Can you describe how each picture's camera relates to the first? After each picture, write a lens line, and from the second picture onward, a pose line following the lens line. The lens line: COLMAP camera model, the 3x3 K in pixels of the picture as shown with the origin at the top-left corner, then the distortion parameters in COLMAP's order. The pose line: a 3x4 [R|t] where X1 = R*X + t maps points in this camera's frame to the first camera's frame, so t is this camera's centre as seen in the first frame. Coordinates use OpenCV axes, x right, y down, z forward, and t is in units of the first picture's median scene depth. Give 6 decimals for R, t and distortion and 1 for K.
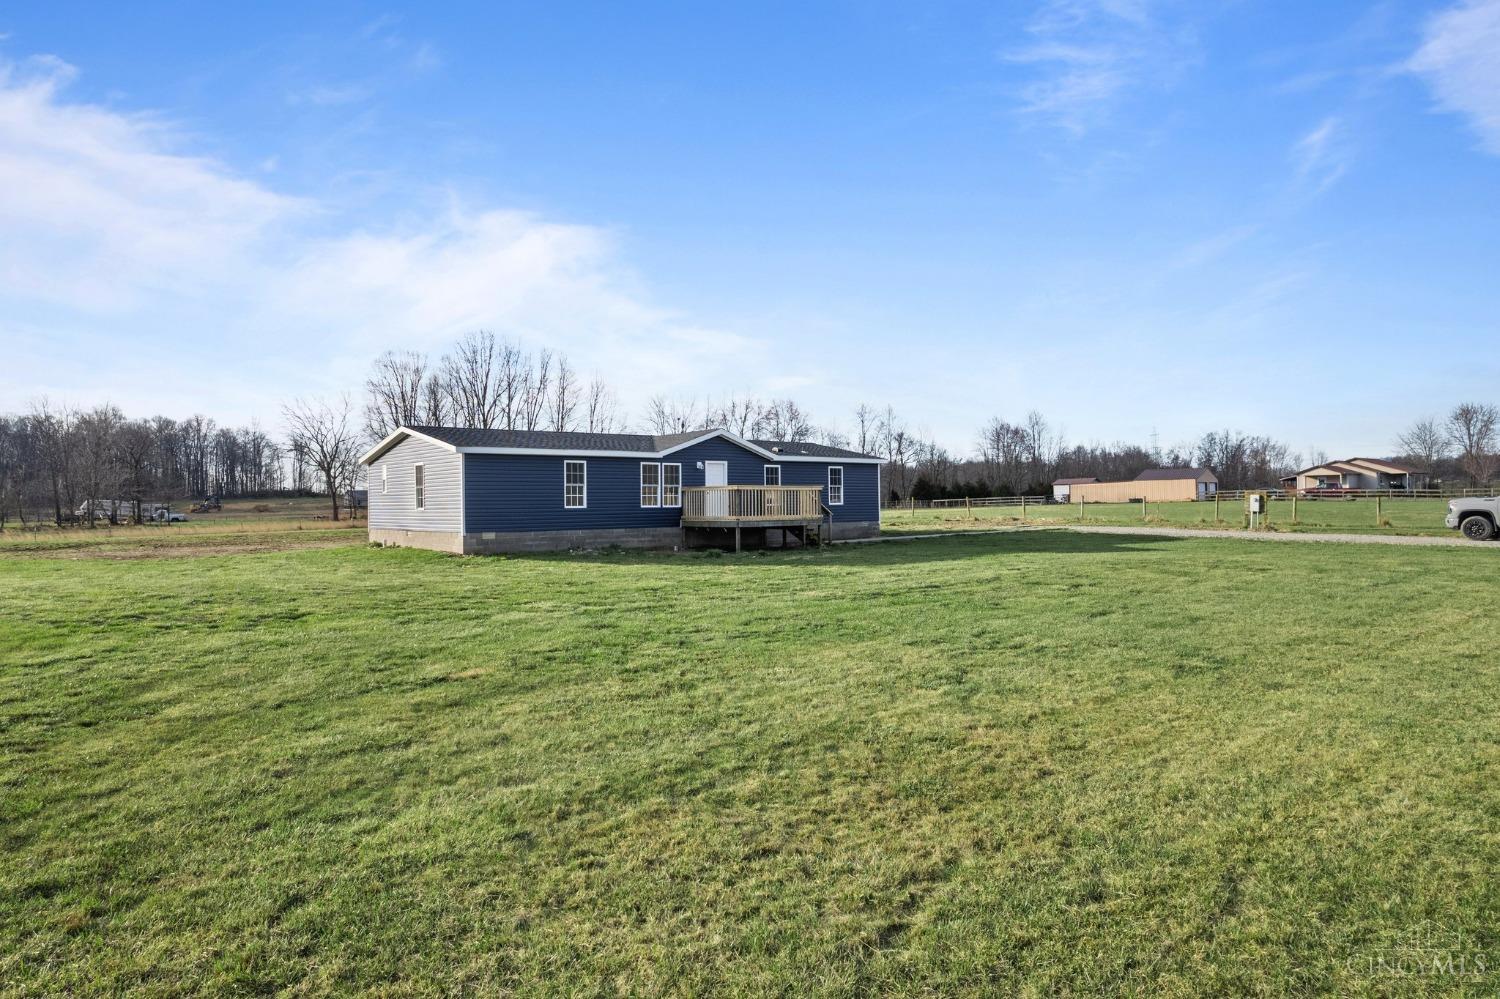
lens RADIAL K [[985.3, 0, 750.0], [0, 985.3, 499.5], [0, 0, 1]] dist [-0.102165, 0.086765]
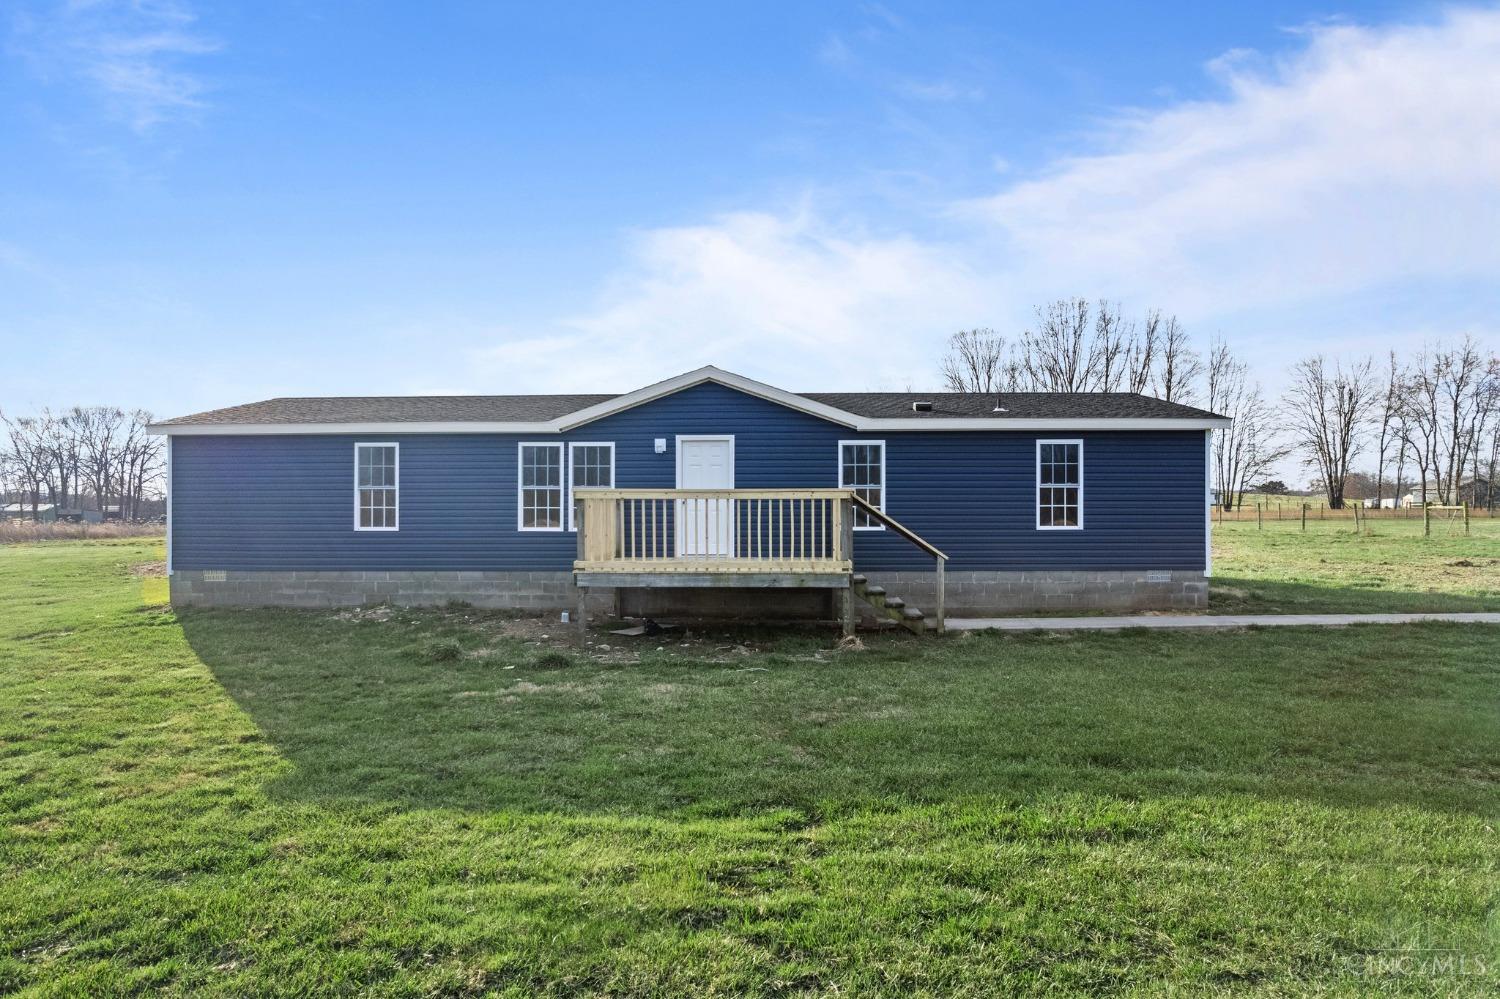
lens RADIAL K [[985.3, 0, 750.0], [0, 985.3, 499.5], [0, 0, 1]] dist [-0.102165, 0.086765]
pose [[0.749732, 0.011116, -0.661648, 0.300405], [-0.003386, 0.999910, 0.012962, -0.014619], [0.661733, -0.007478, 0.749703, 0.668292]]
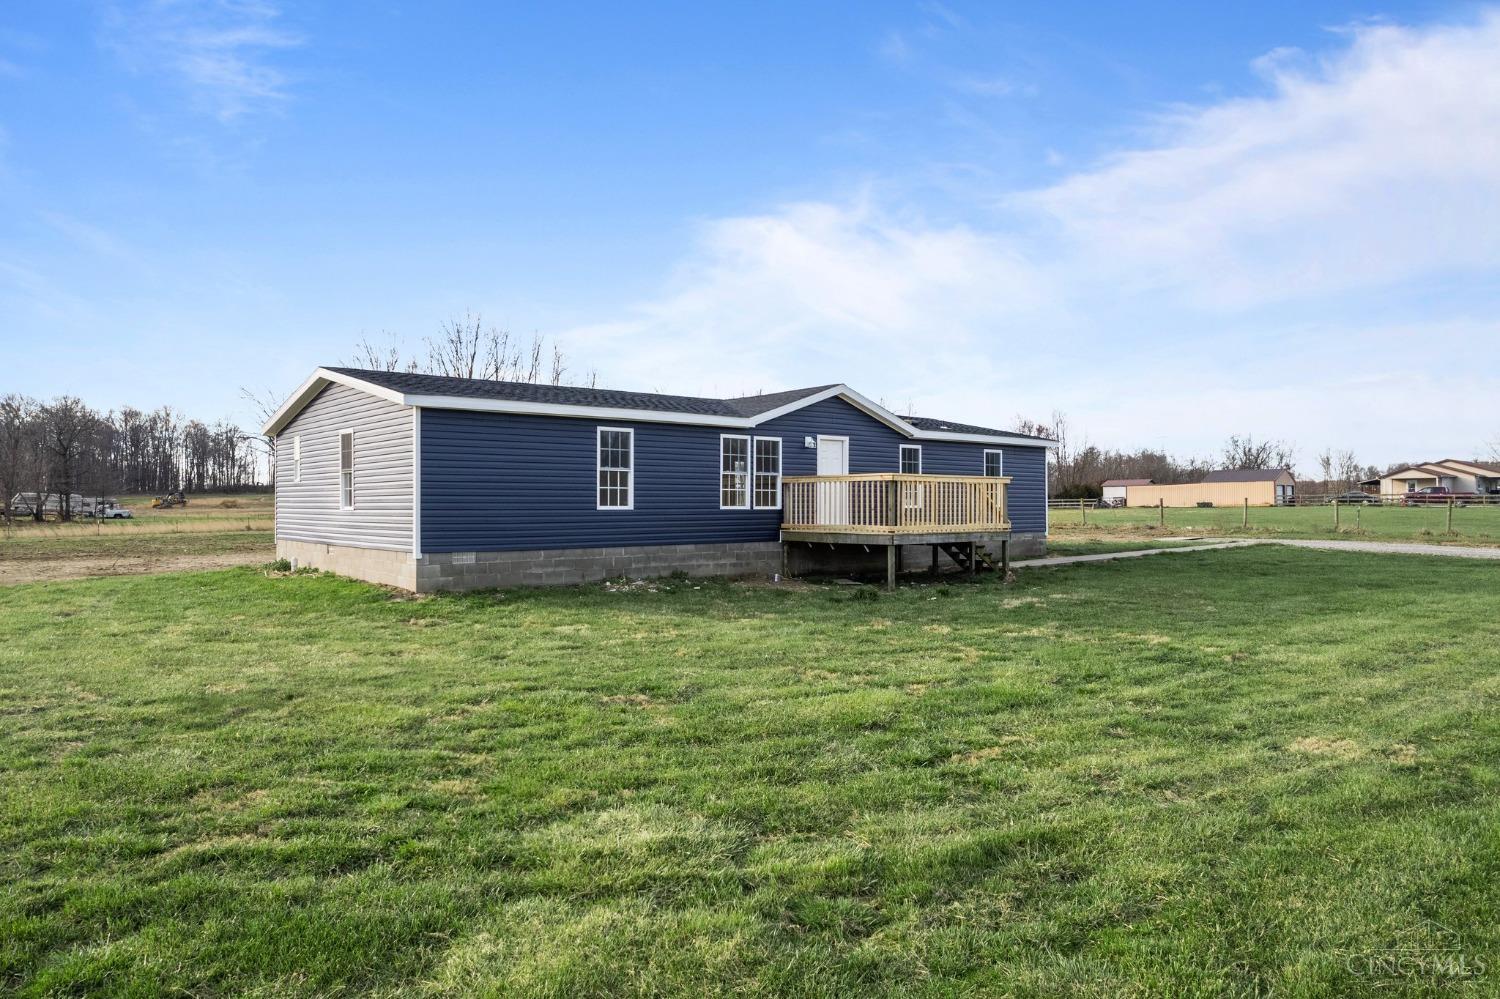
lens RADIAL K [[985.3, 0, 750.0], [0, 985.3, 499.5], [0, 0, 1]] dist [-0.102165, 0.086765]
pose [[0.999864, 0.009434, 0.013558, -0.096487], [-0.009428, 0.999955, -0.000528, 0.002171], [-0.013563, 0.000400, 0.999908, 0.380558]]
